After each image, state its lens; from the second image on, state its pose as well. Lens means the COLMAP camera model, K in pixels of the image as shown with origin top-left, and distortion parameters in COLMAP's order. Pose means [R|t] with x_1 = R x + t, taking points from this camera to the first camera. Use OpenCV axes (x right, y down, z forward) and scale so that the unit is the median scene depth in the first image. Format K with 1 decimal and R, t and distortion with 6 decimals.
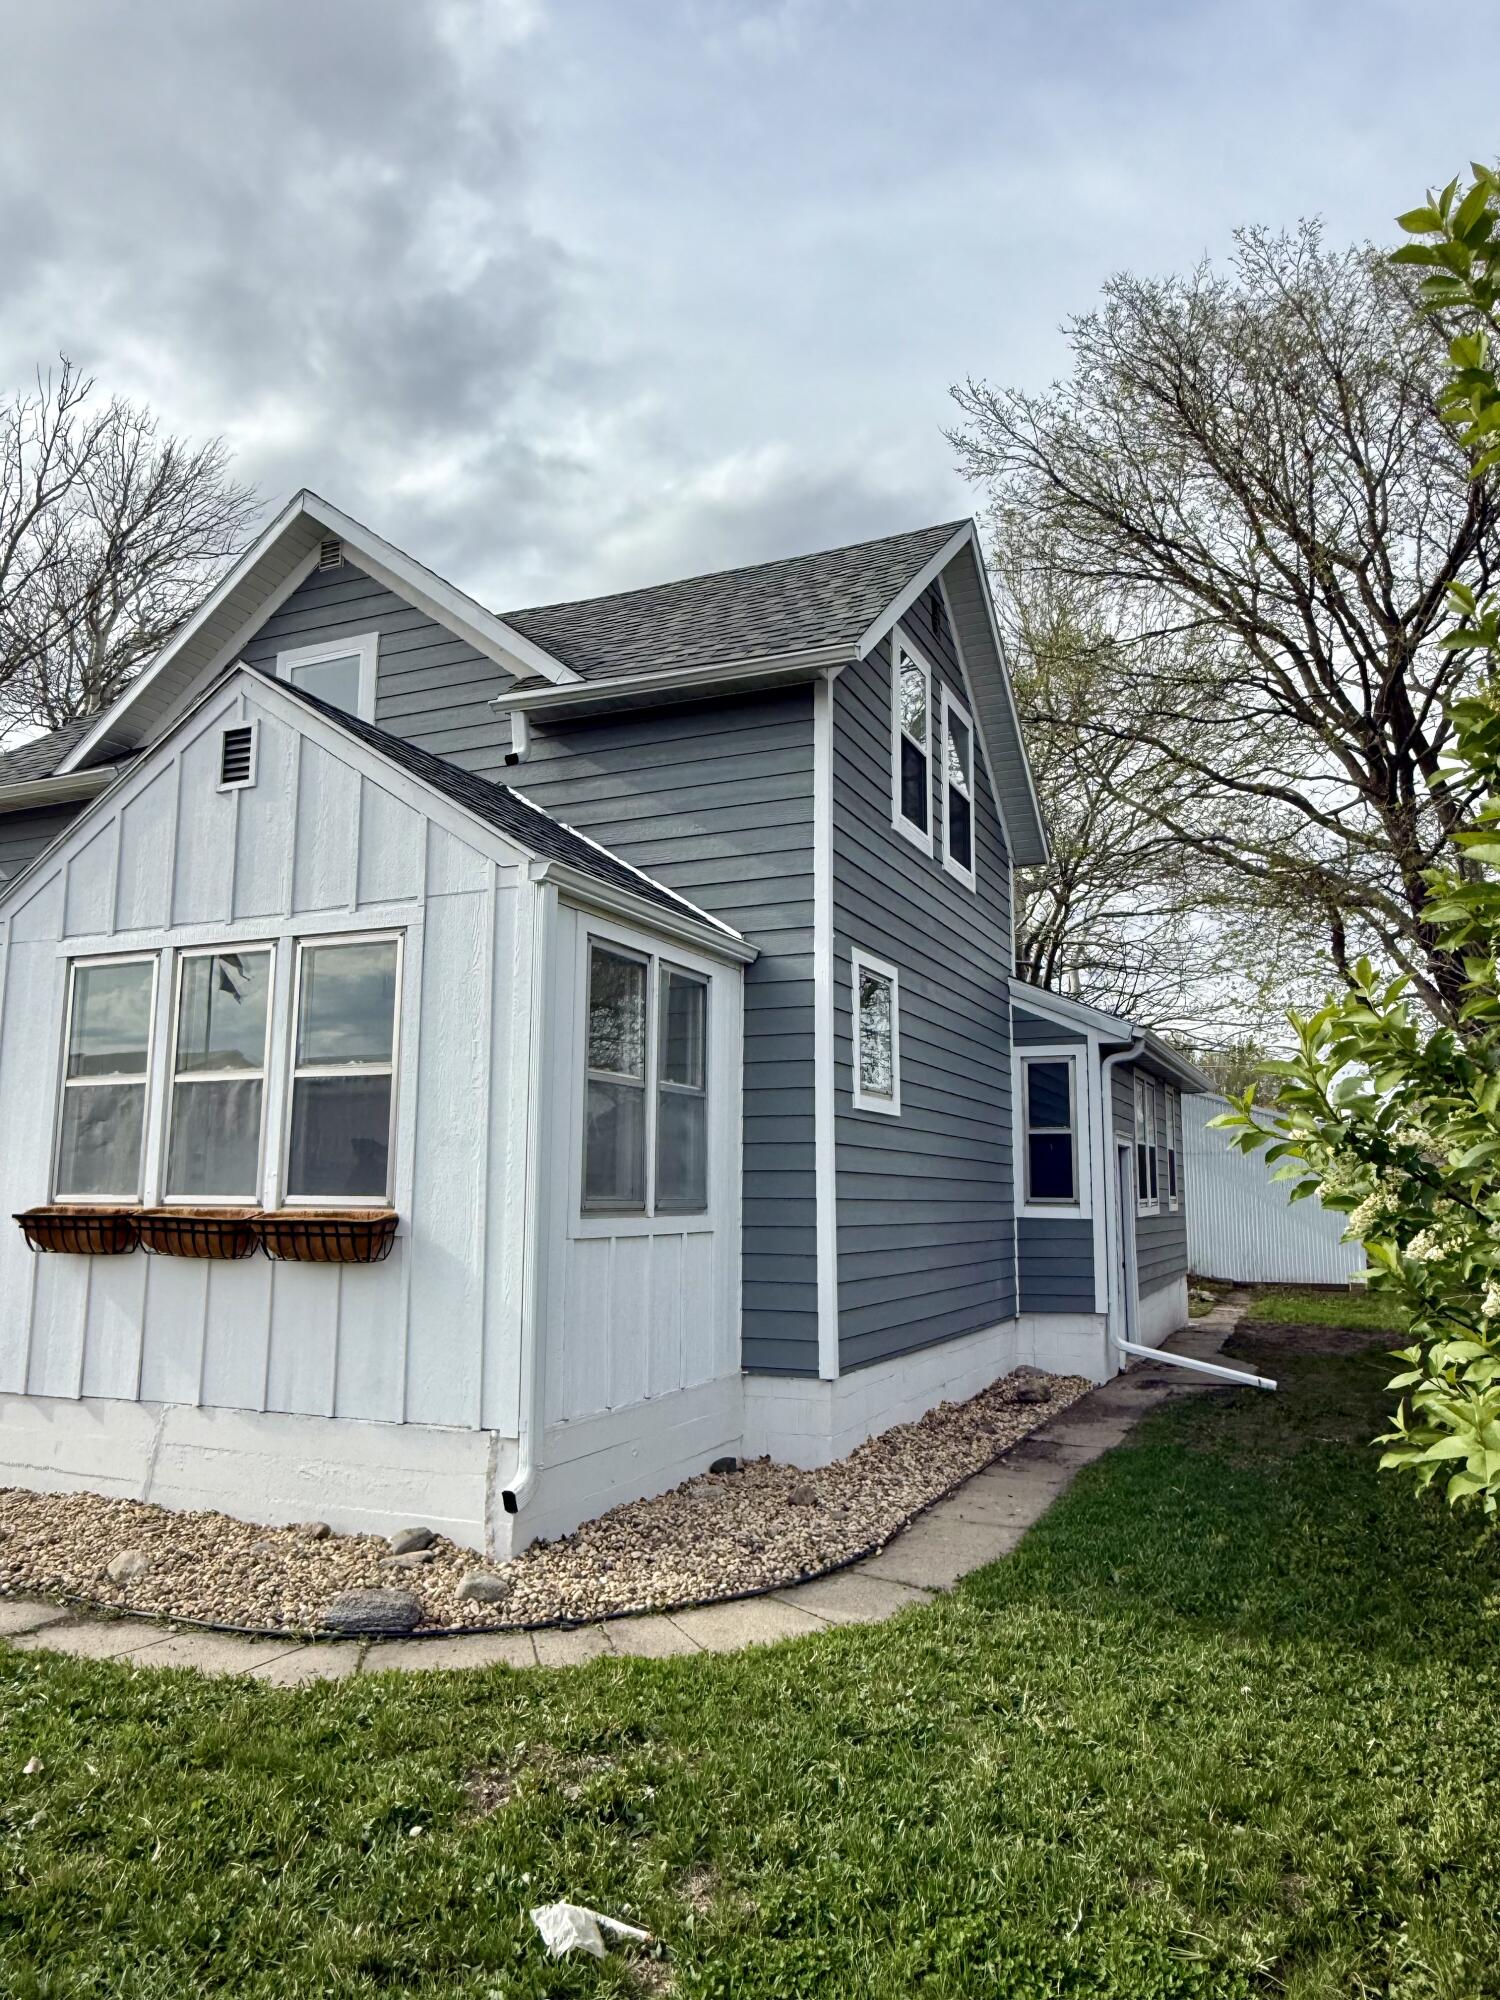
lens RADIAL K [[1335.3, 0, 750.0], [0, 1335.3, 1000.0], [0, 0, 1]] dist [0.018780, 0.000756]
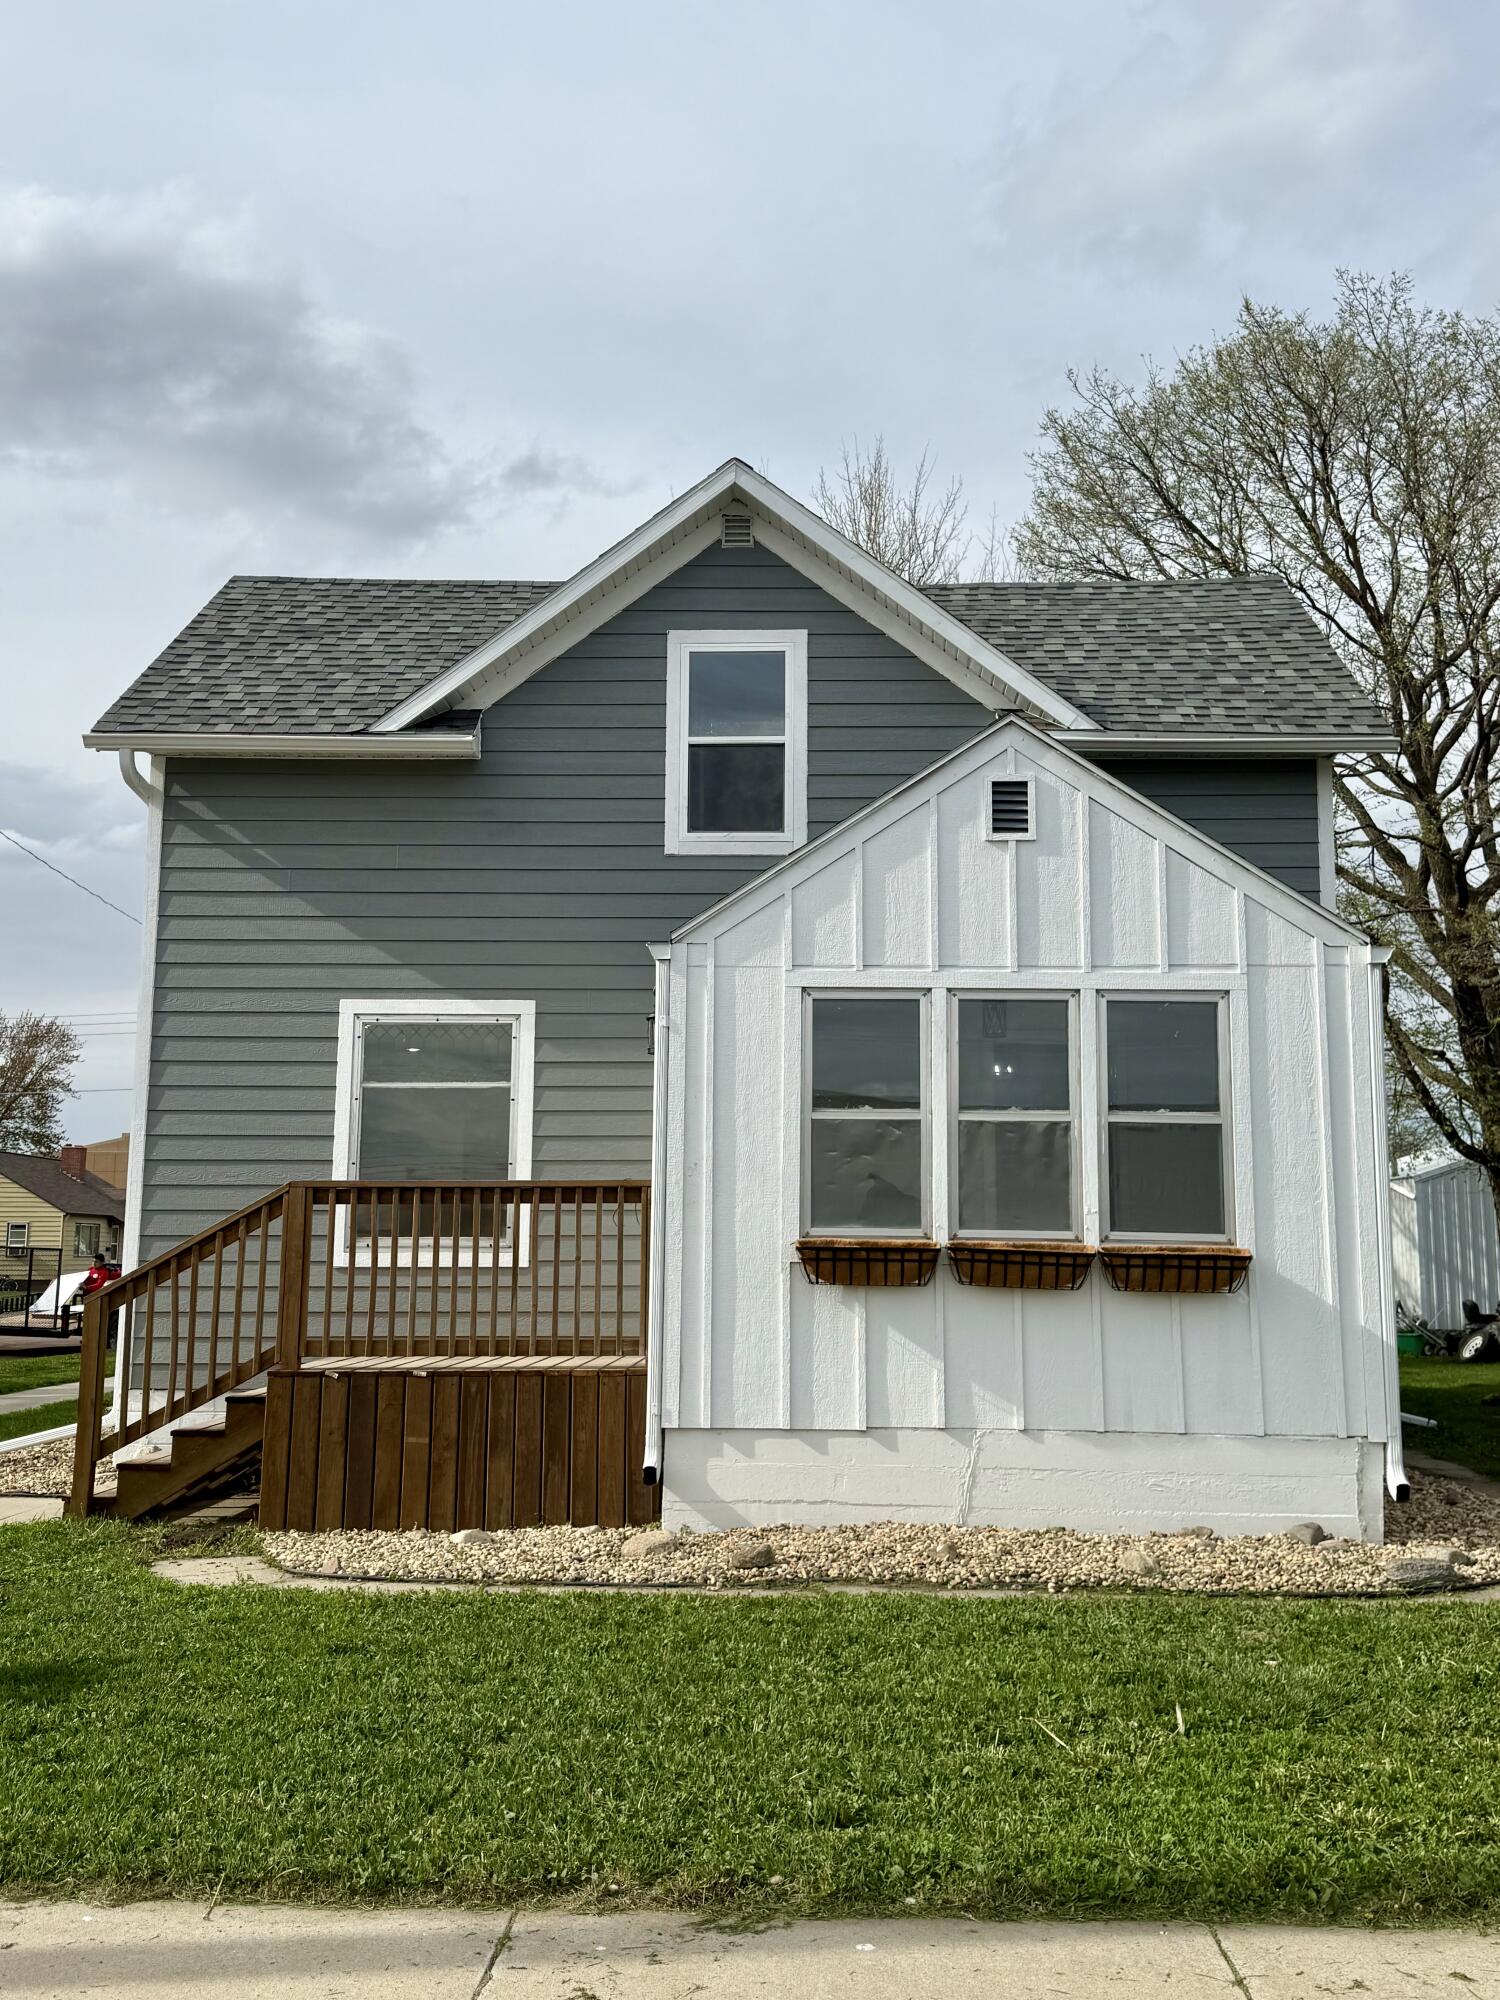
lens RADIAL K [[1812.7, 0, 750.0], [0, 1812.7, 1000.0], [0, 0, 1]] dist [0.073754, -0.007014]
pose [[0.923950, 0.058574, 0.378002, -1.140675], [-0.061678, 0.998088, -0.003901, -0.016473], [-0.377508, -0.019710, 0.925797, -0.235604]]
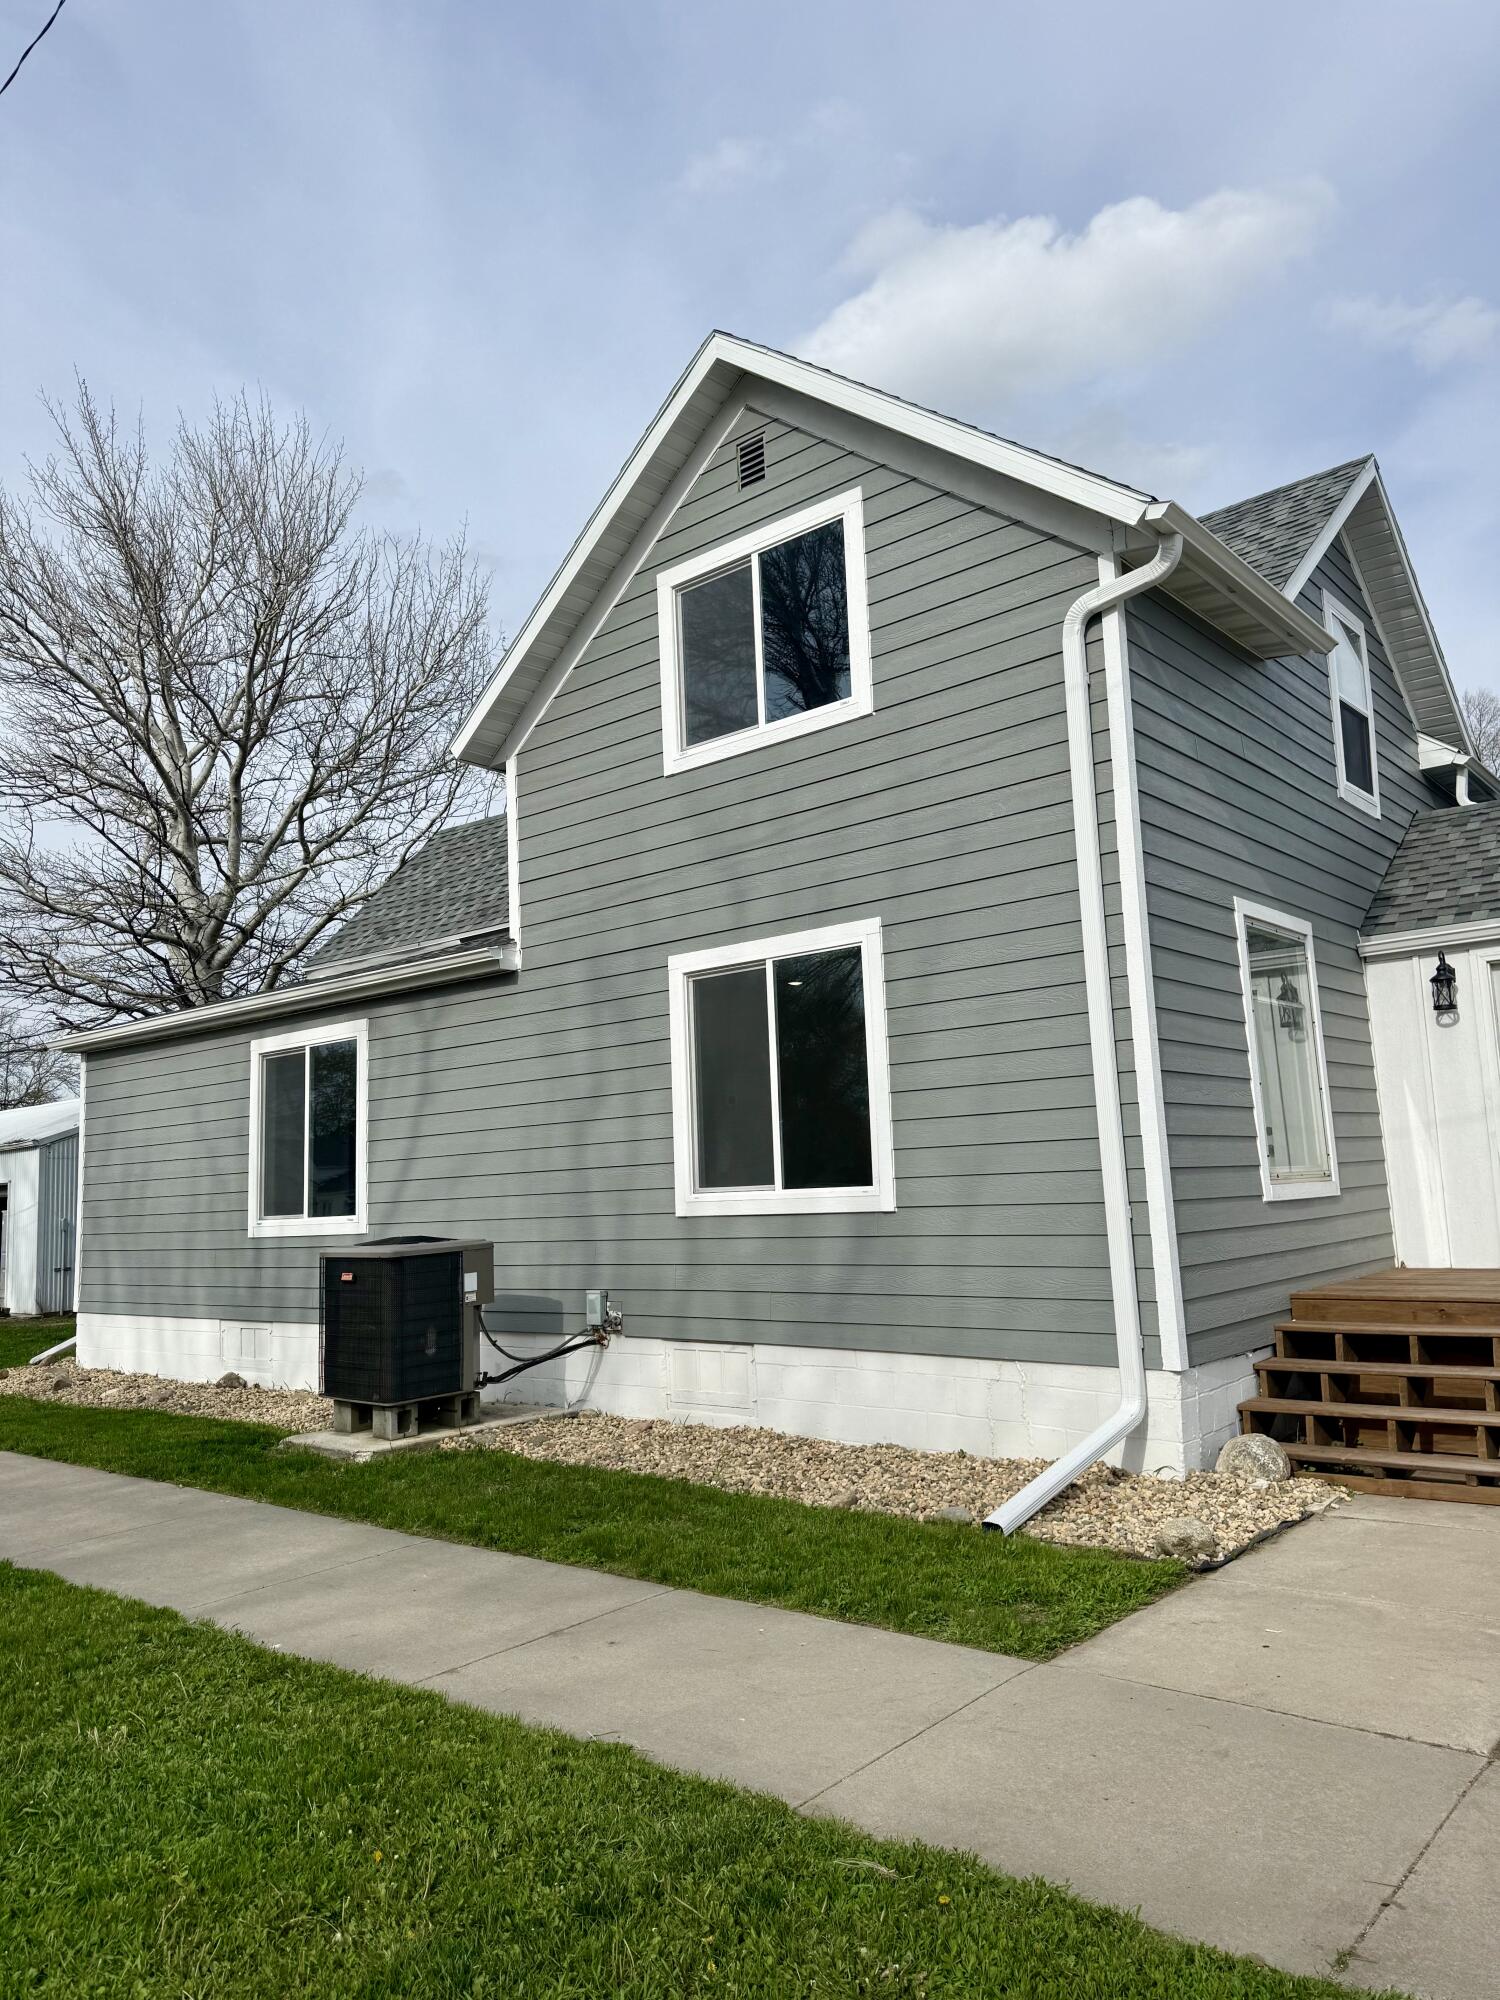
lens RADIAL K [[1426.1, 0, 750.0], [0, 1426.1, 1000.0], [0, 0, 1]] dist [-0.002821, -0.001331]
pose [[0.278680, 0.119154, 0.952964, -2.114532], [-0.099460, 0.990519, -0.094764, 0.249826], [-0.955220, -0.068373, 0.287889, 1.639004]]
